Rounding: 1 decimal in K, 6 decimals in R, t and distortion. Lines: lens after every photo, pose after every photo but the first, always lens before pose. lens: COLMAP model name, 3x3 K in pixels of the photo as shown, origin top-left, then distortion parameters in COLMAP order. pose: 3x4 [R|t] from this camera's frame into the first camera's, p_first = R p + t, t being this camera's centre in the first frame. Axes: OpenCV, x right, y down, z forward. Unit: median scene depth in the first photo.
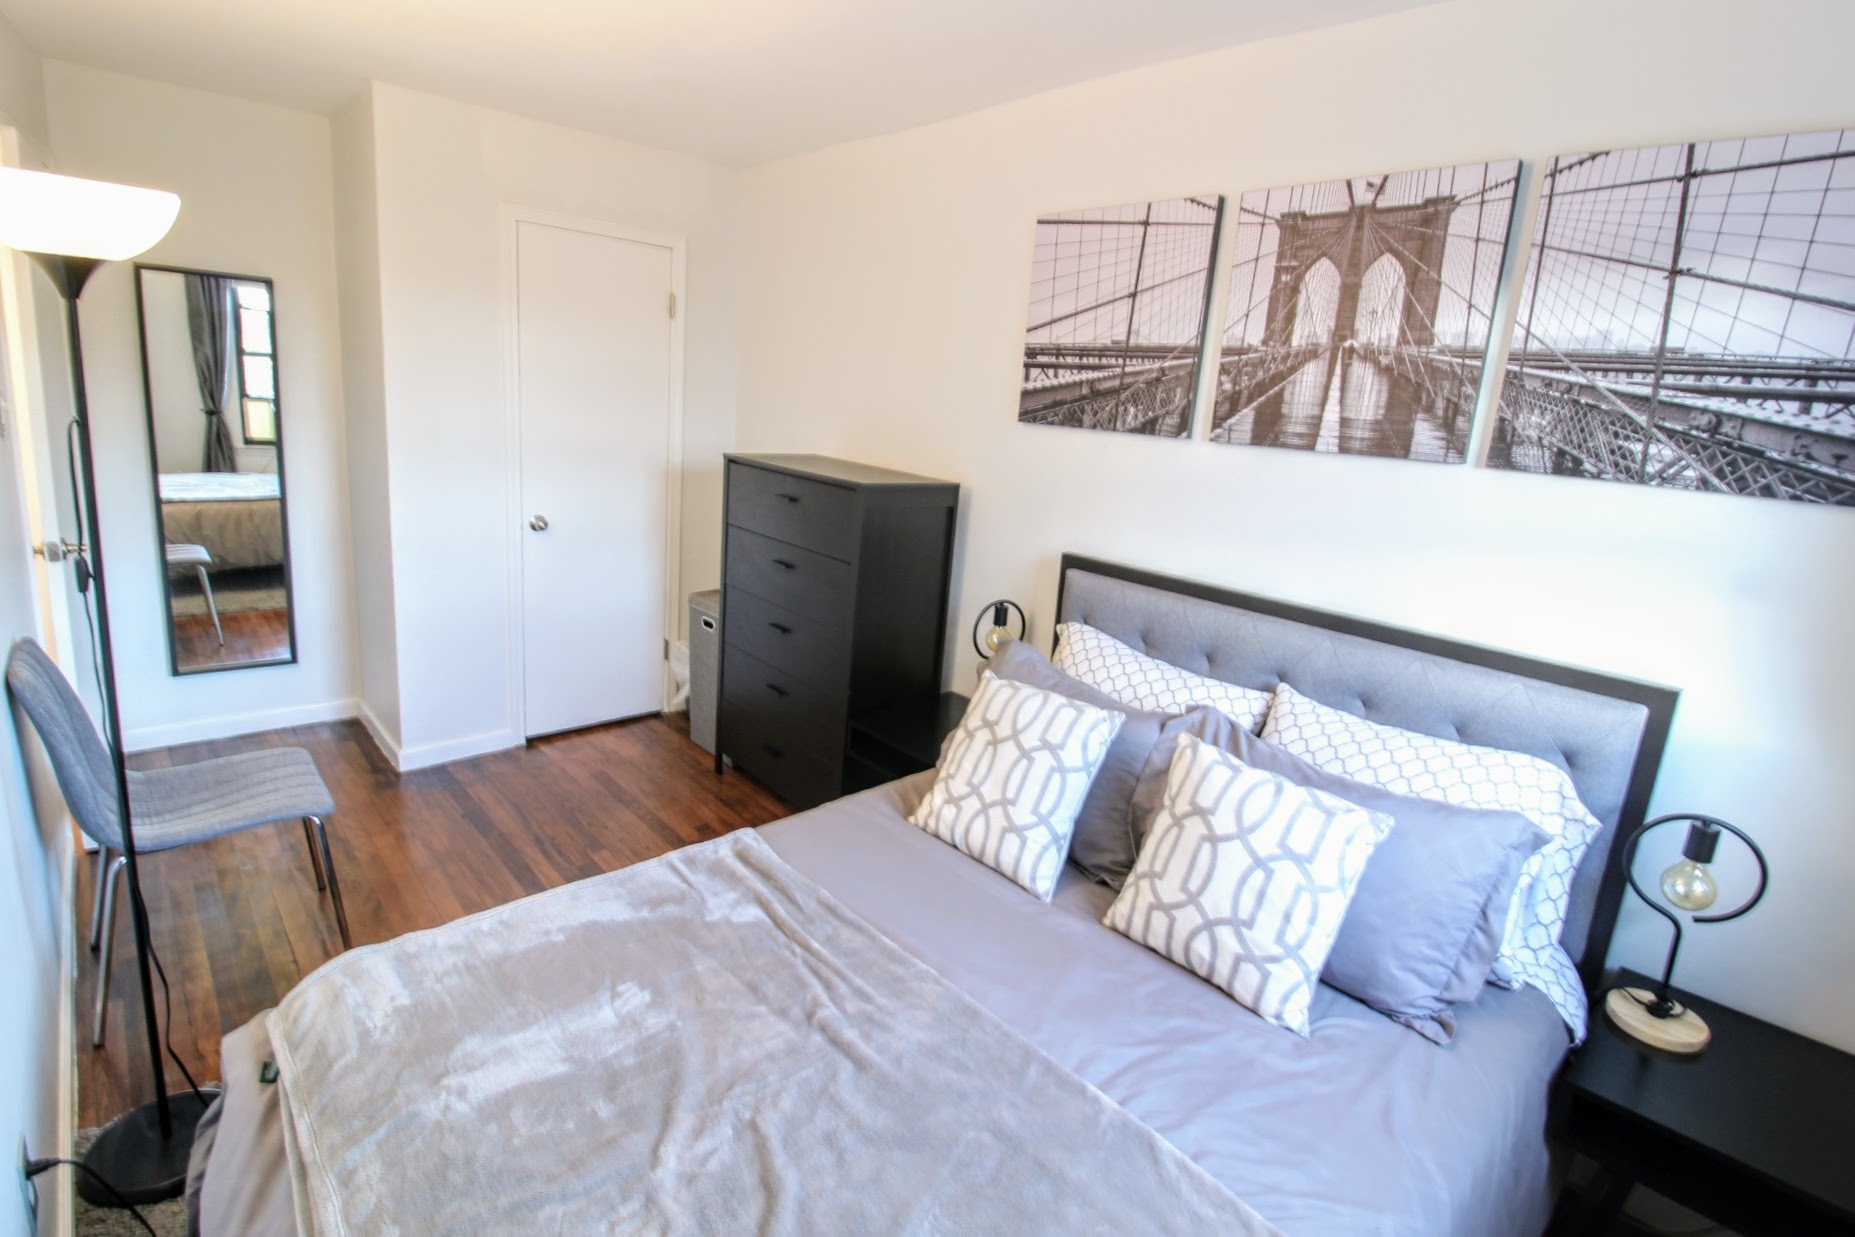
lens RADIAL K [[864.3, 0, 940.5], [0, 864.3, 592.2], [0, 0, 1]] dist [0.000148, -0.013564]
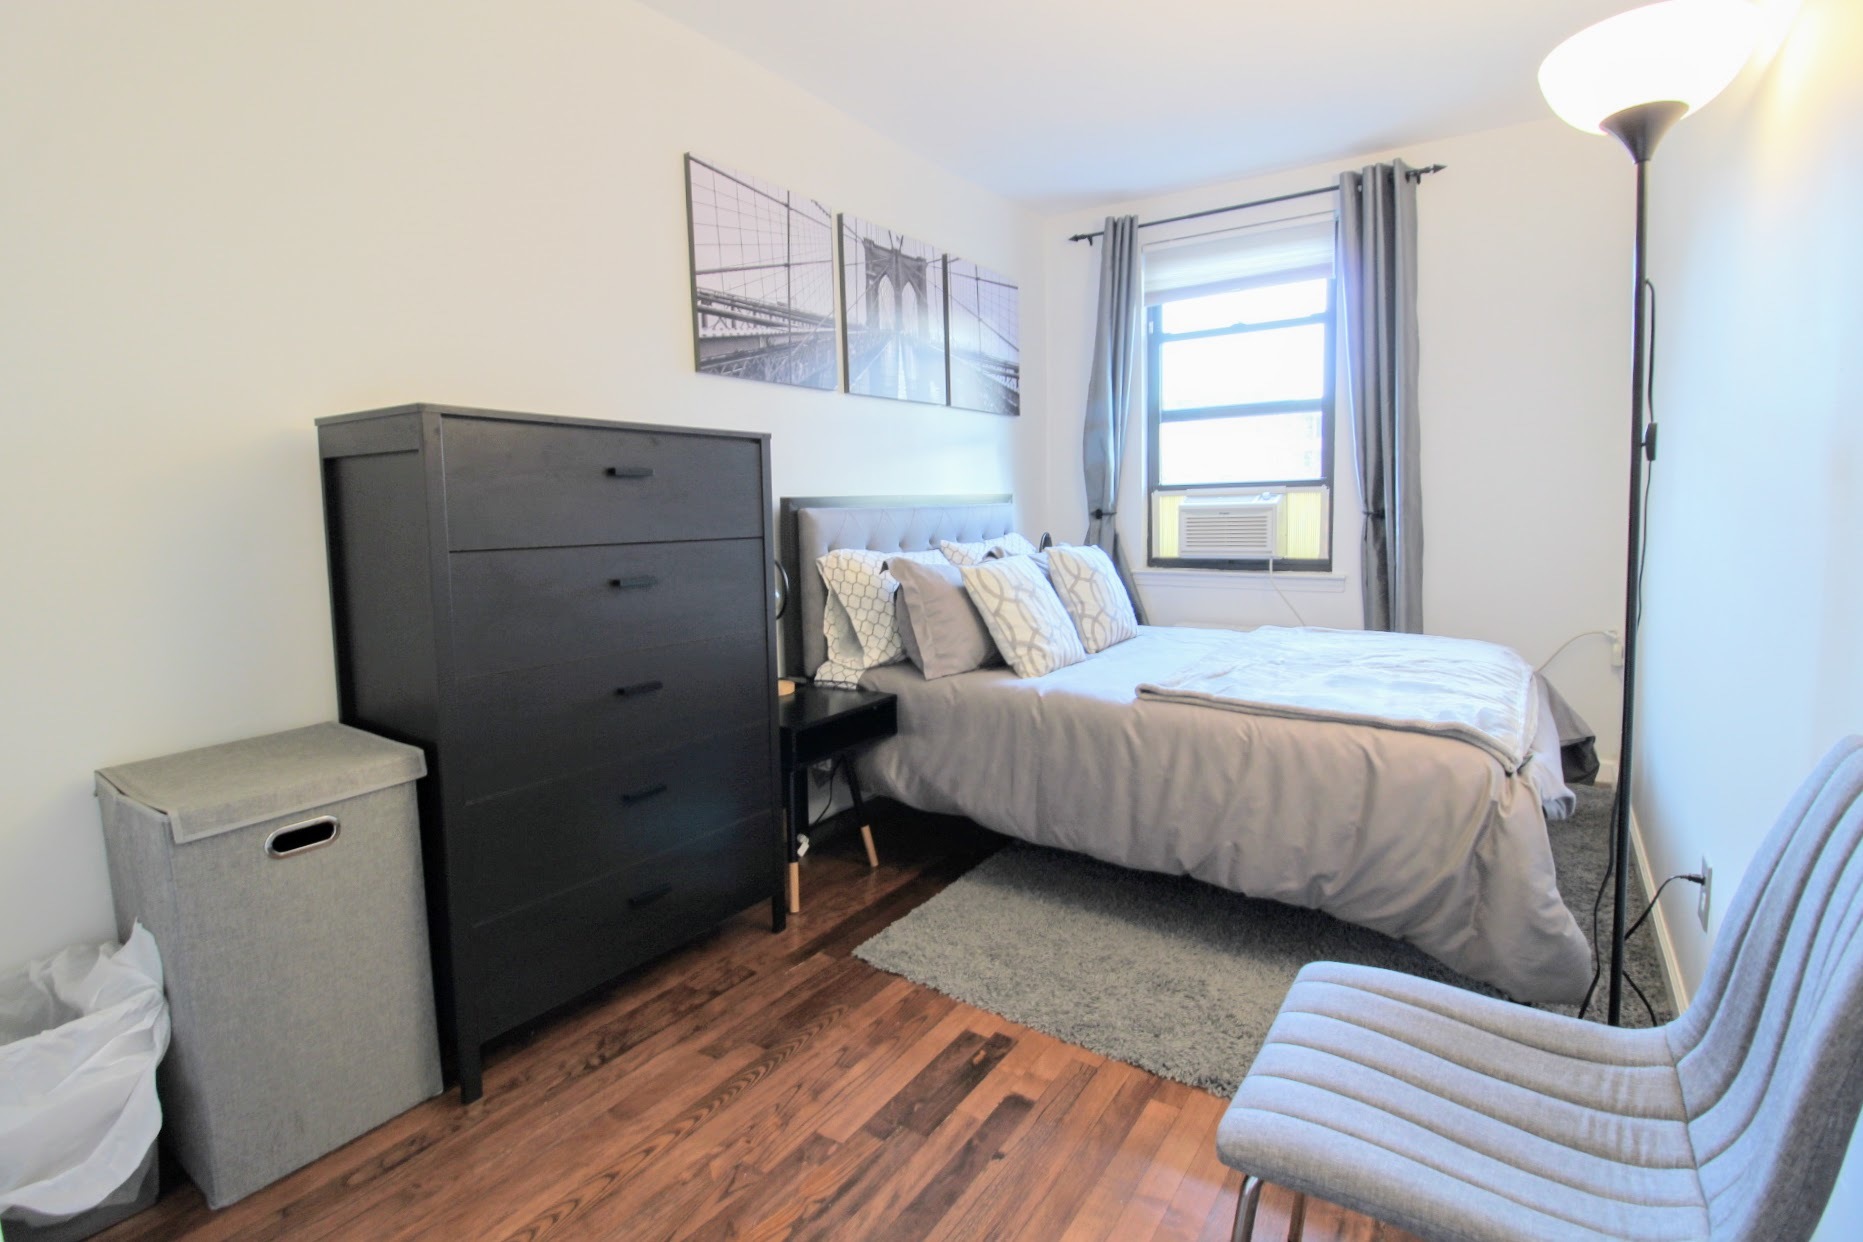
lens RADIAL K [[868.1, 0, 944.5], [0, 868.1, 594.6], [0, 0, 1]] dist [0.000148, -0.013564]
pose [[-0.206441, -0.166723, 0.964150, -0.977646], [0.231566, 0.949058, 0.213695, -0.119930], [-0.950663, 0.267380, -0.157318, 1.057698]]
